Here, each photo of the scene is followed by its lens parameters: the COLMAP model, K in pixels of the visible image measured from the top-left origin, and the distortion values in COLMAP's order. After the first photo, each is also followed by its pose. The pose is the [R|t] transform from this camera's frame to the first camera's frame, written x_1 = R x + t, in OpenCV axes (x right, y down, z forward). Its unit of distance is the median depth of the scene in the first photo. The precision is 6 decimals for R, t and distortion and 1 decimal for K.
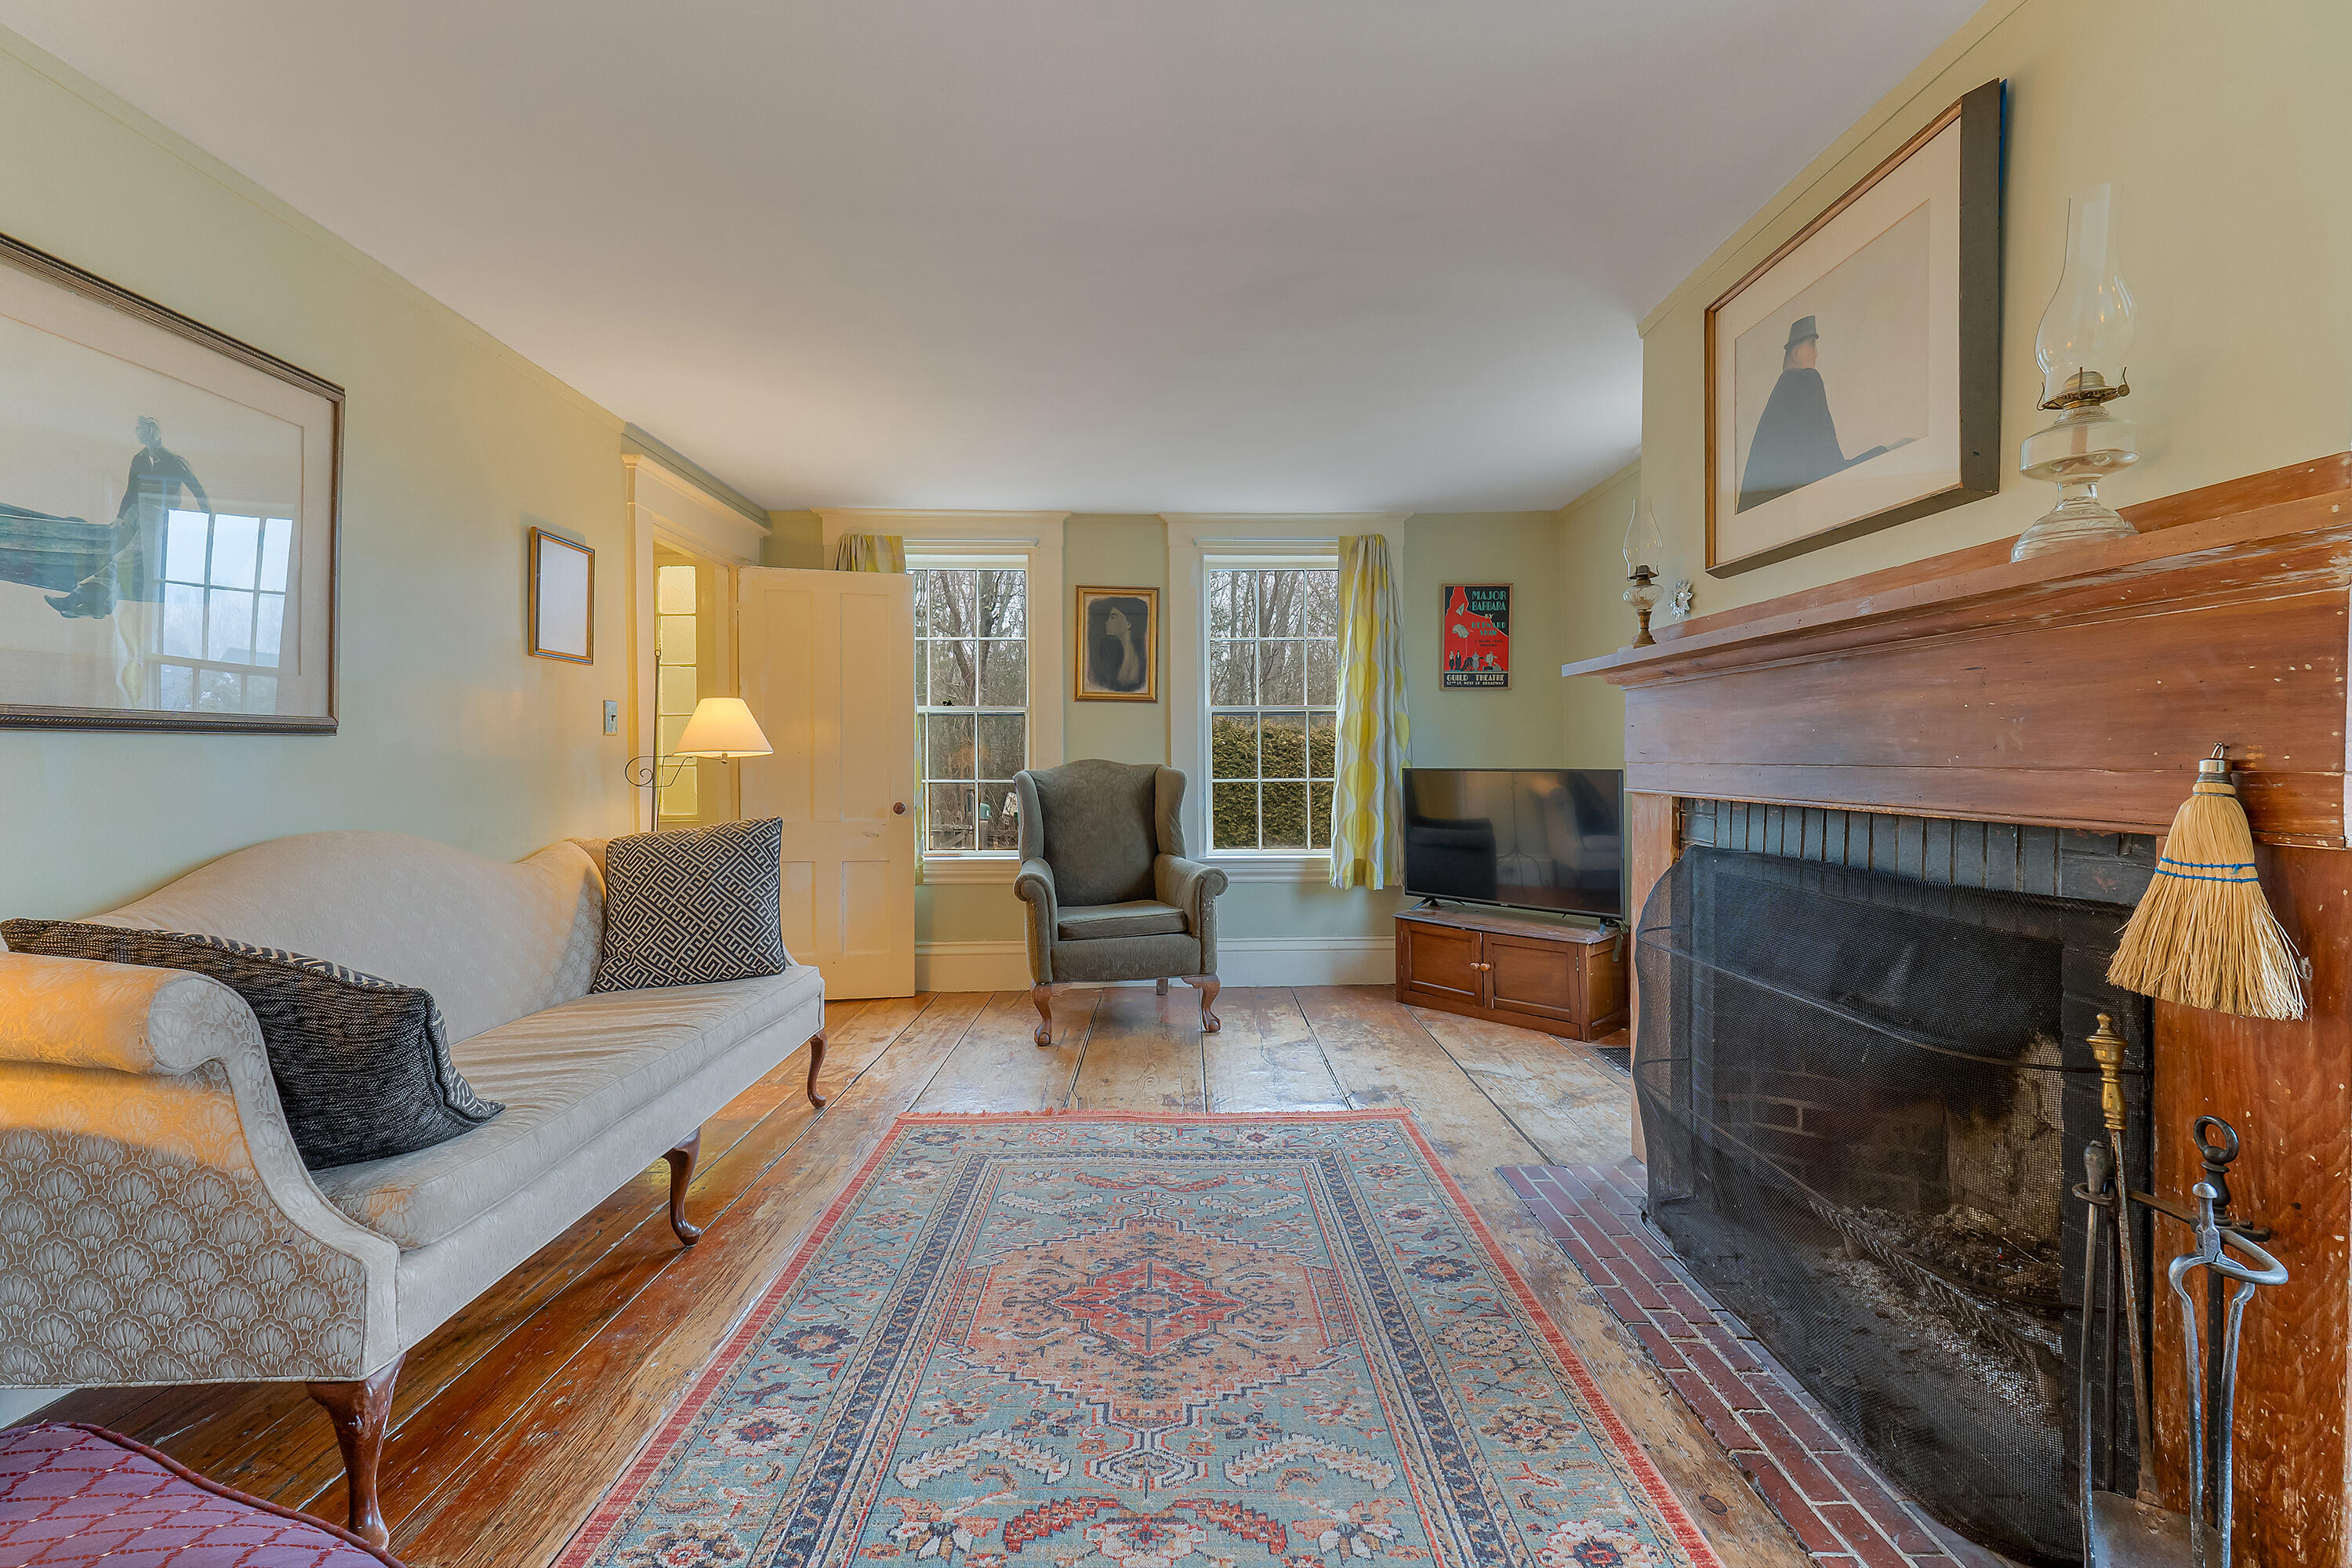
lens RADIAL K [[1048.8, 0, 1169.7], [0, 1048.8, 773.6], [0, 0, 1]] dist [-0.002150, -0.000200]
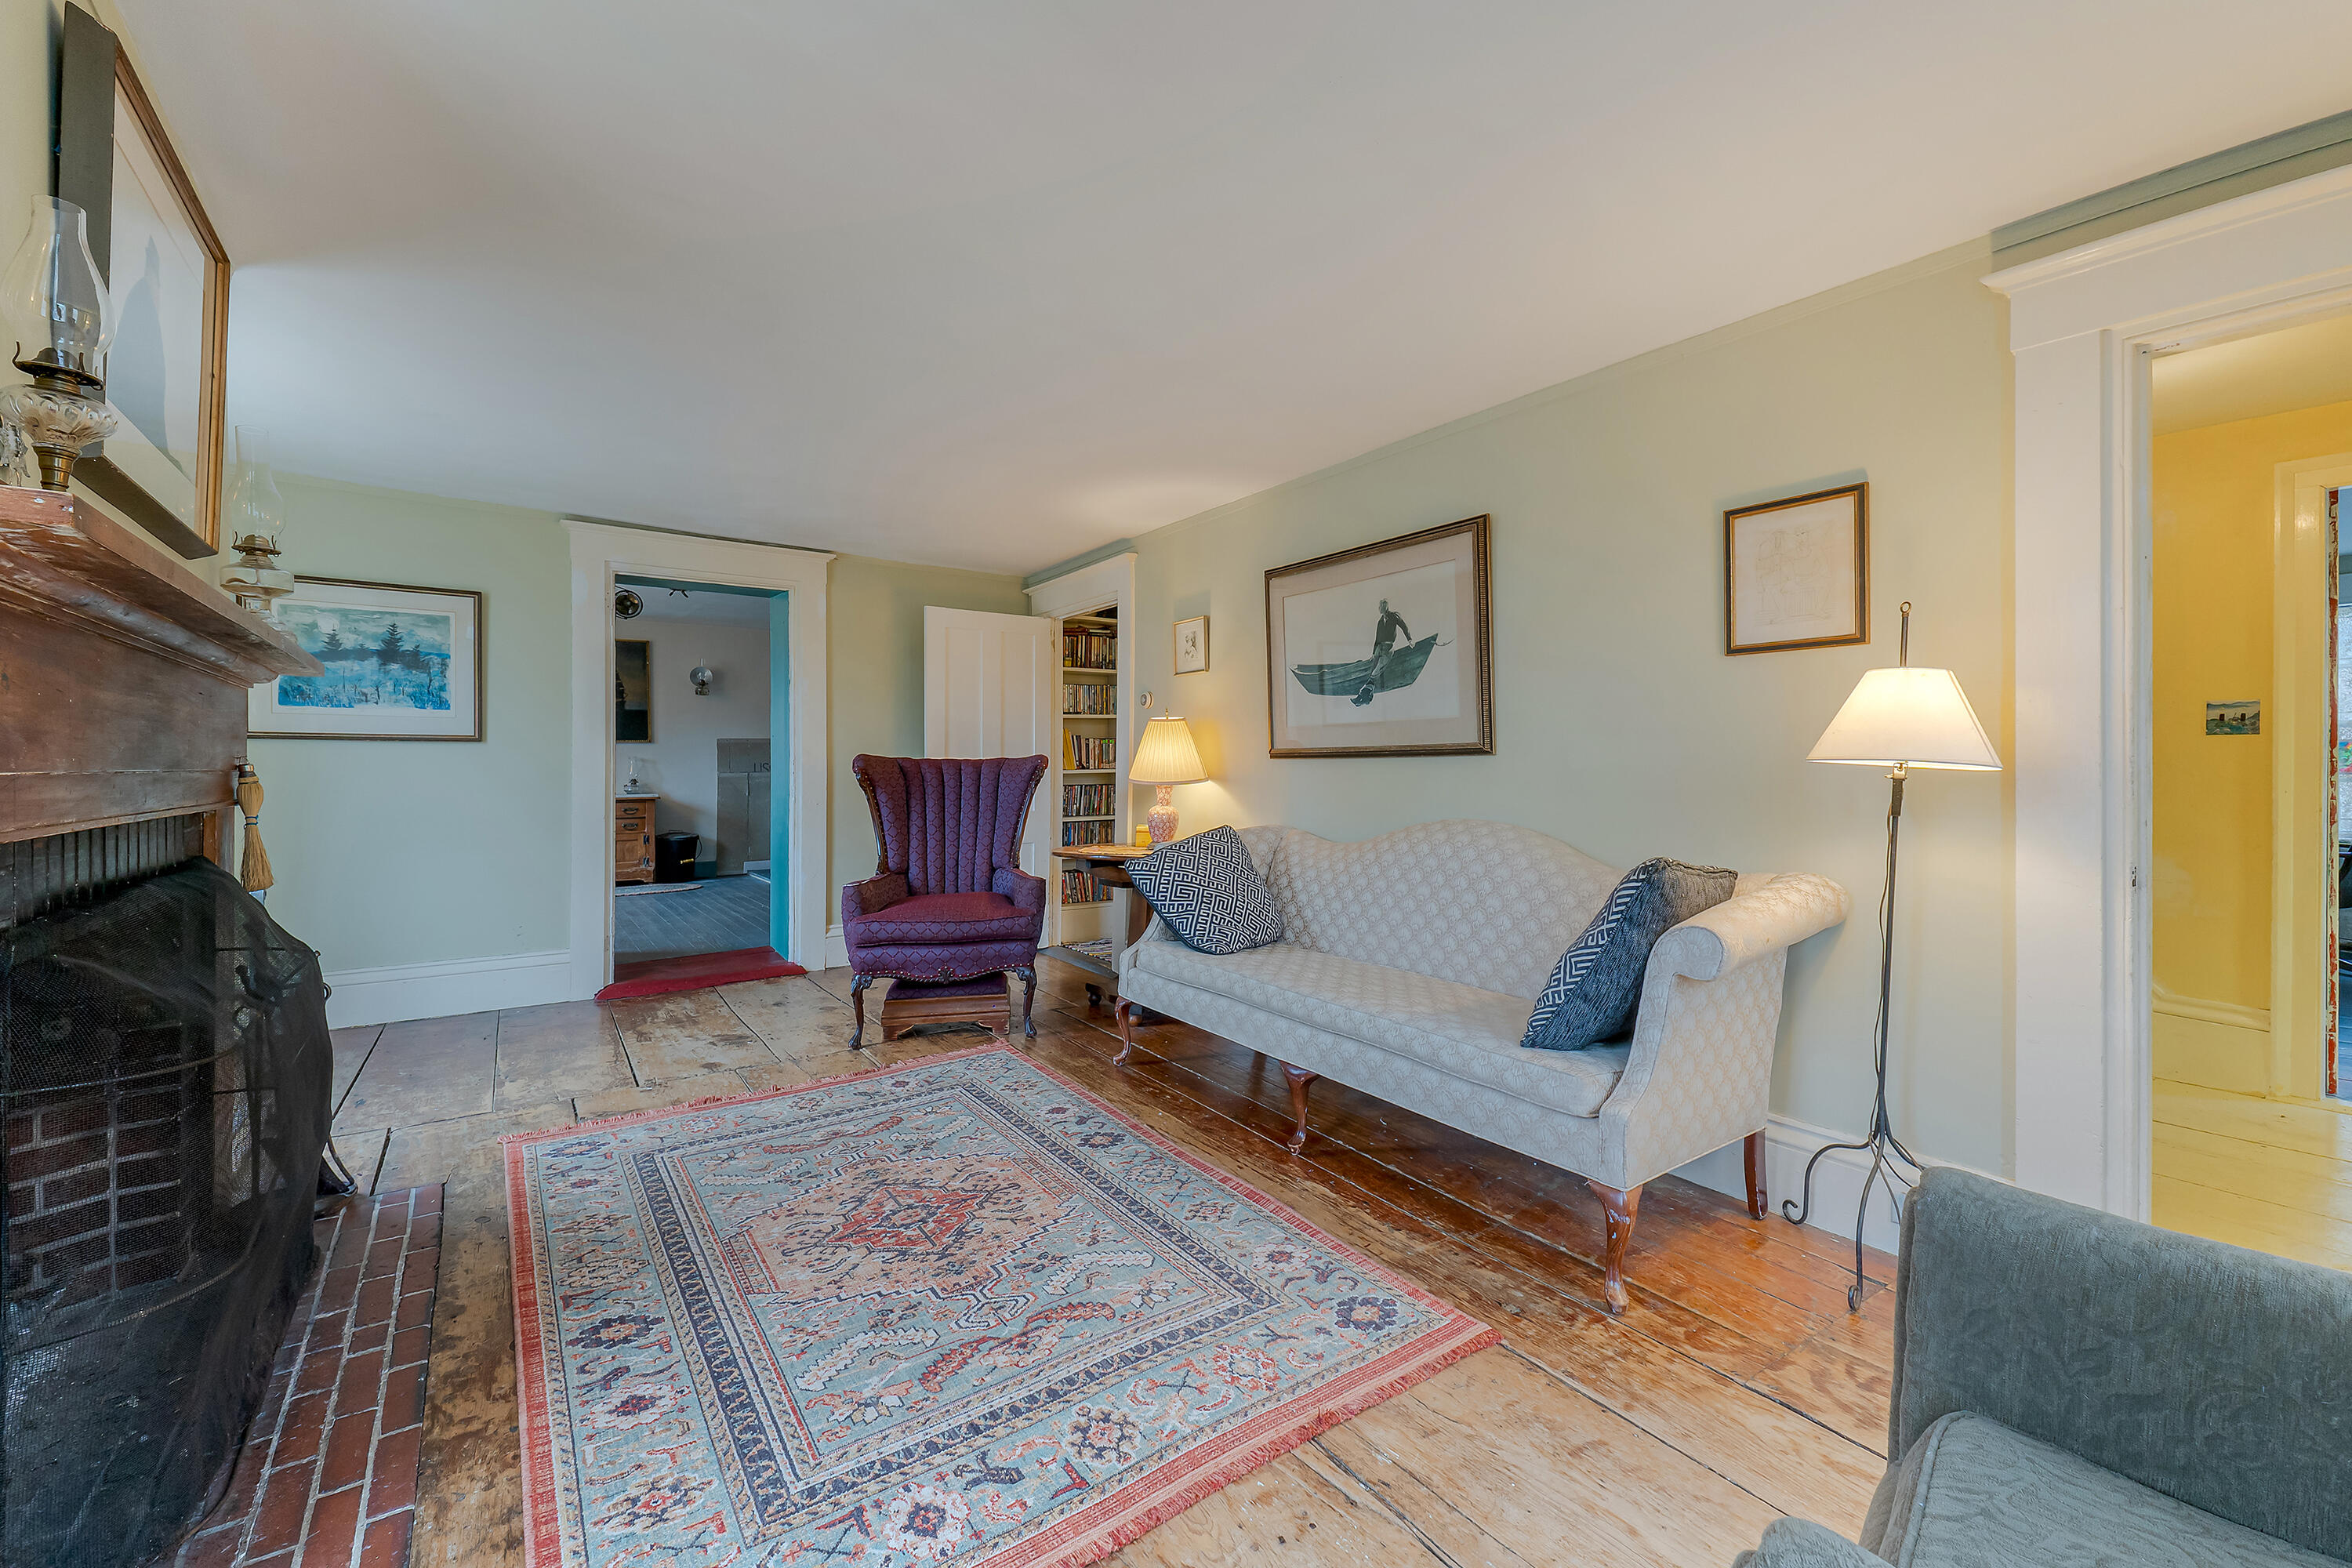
lens RADIAL K [[951.9, 0, 1169.3], [0, 951.9, 768.7], [0, 0, 1]] dist [0.019600, 0.000069]
pose [[-0.825187, -0.003394, -0.564849, 0.350947], [-0.014985, 0.999762, 0.015885, -0.034536], [0.564661, 0.021572, -0.825041, 2.021763]]
